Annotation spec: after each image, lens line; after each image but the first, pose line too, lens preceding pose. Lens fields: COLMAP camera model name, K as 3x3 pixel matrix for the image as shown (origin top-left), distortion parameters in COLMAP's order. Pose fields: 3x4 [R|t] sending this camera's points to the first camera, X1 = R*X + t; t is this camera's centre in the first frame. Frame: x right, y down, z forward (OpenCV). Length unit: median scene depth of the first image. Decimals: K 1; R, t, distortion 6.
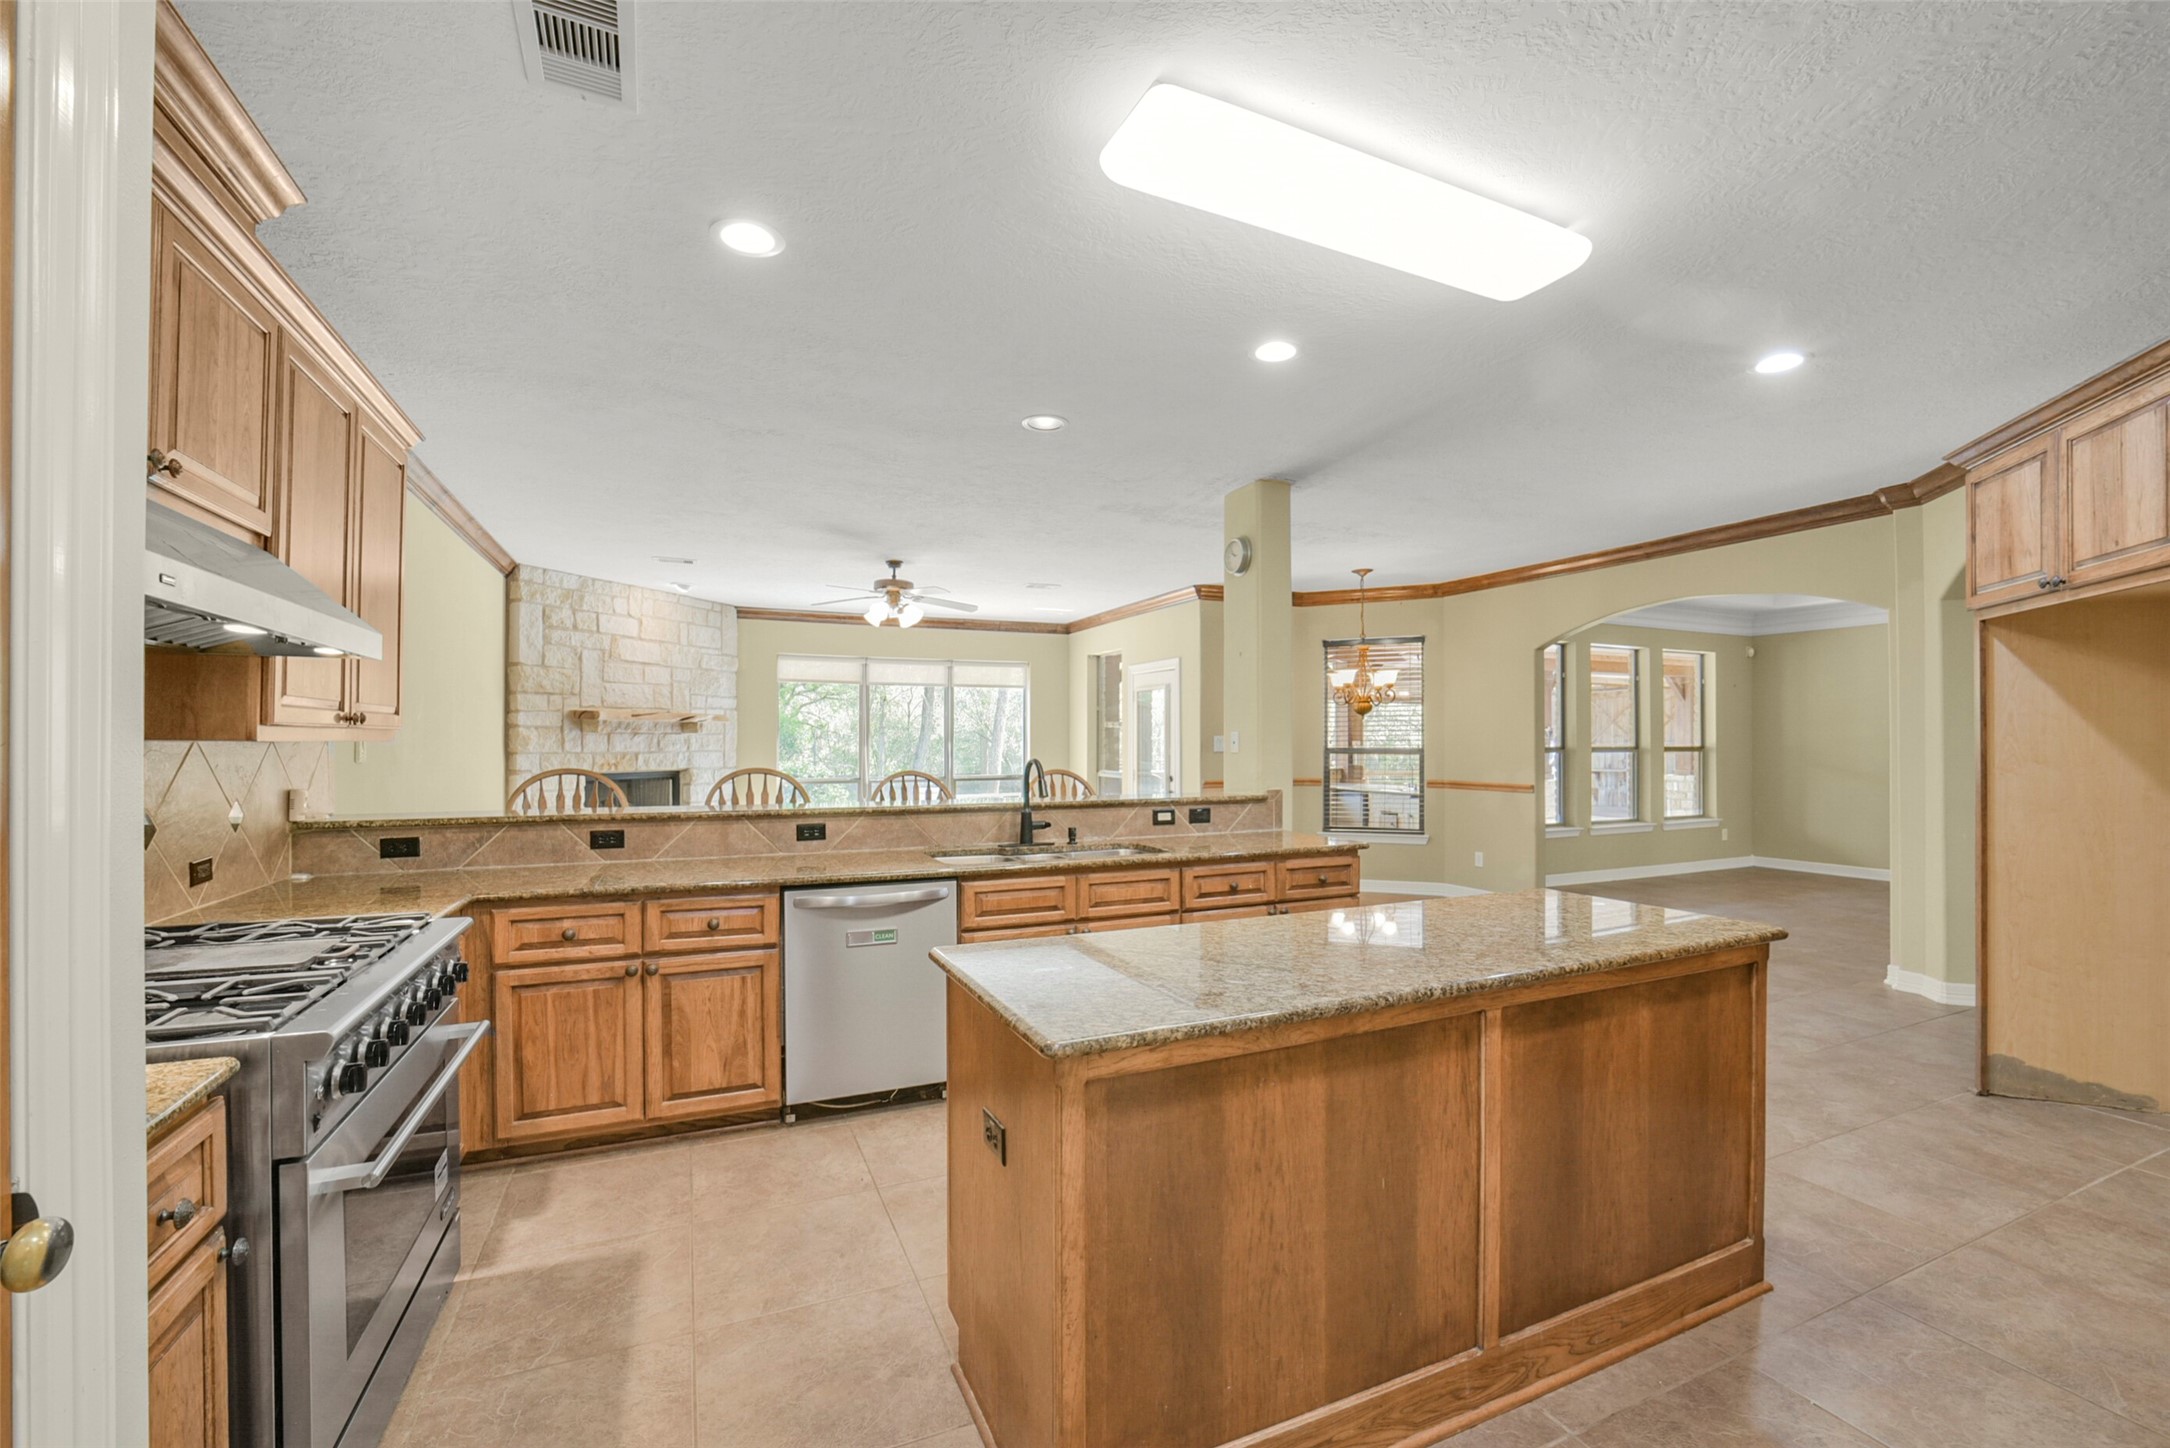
lens RADIAL K [[872.1, 0, 1090.3], [0, 872.1, 735.4], [0, 0, 1]] dist [-0.031050, 0.009199]
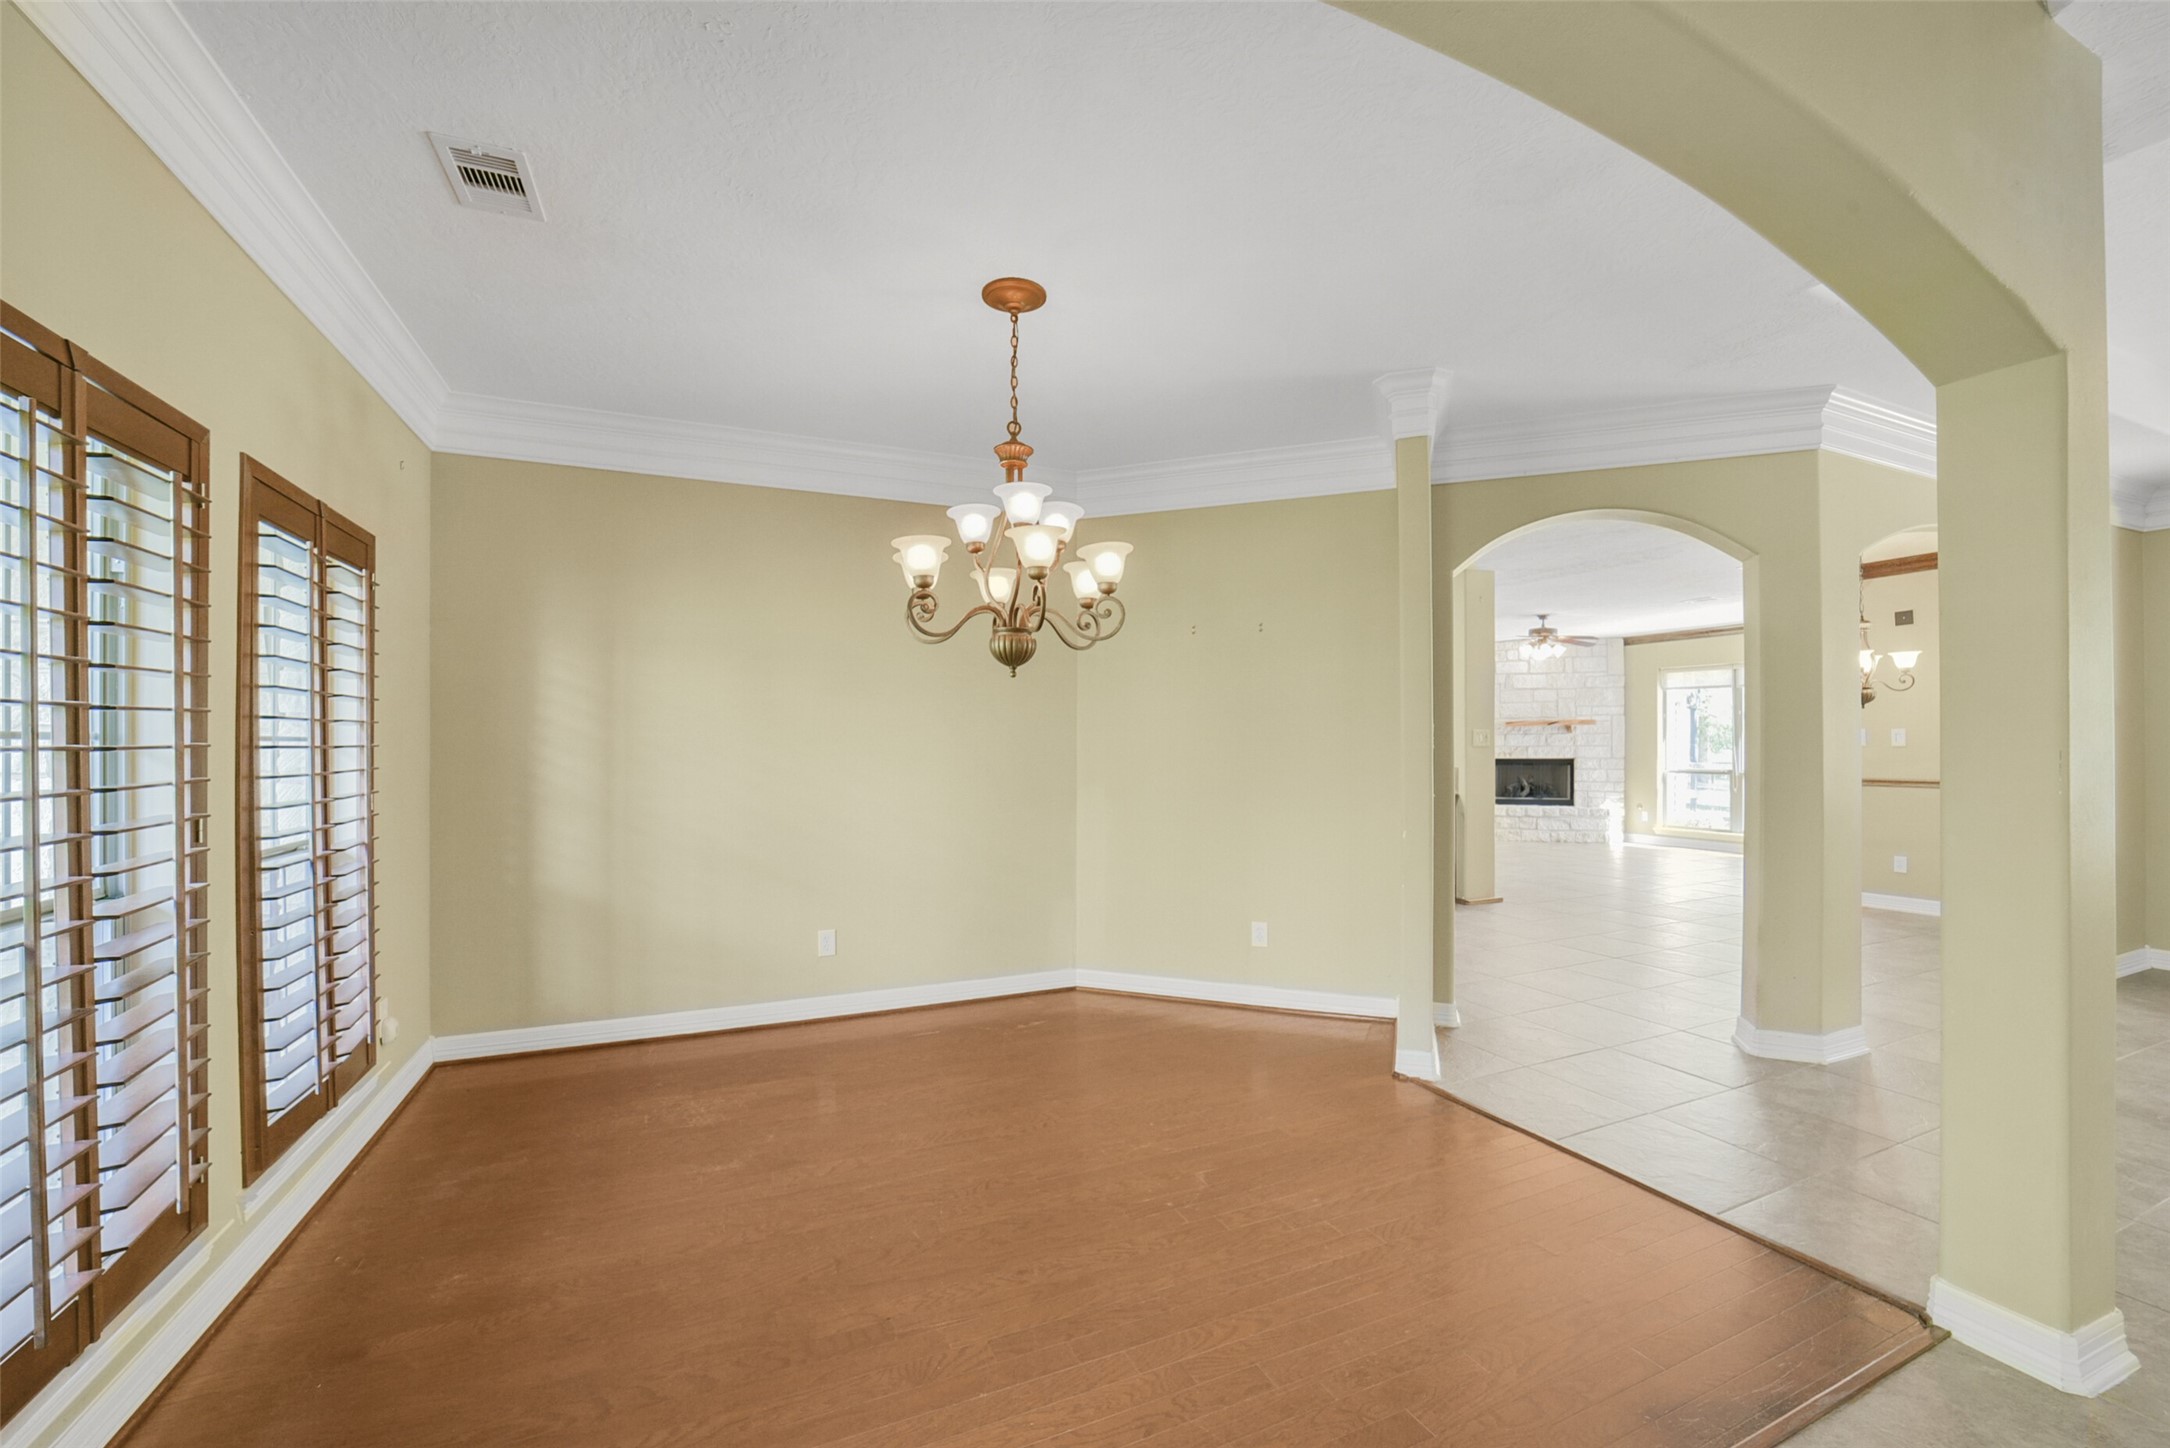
lens RADIAL K [[872.1, 0, 1090.3], [0, 872.1, 735.4], [0, 0, 1]] dist [-0.031050, 0.009199]
pose [[0.001548, -0.008591, -0.999962, 1.165925], [0.009016, 0.999923, -0.008577, 0.007555], [0.999958, -0.009002, 0.001626, 0.225908]]
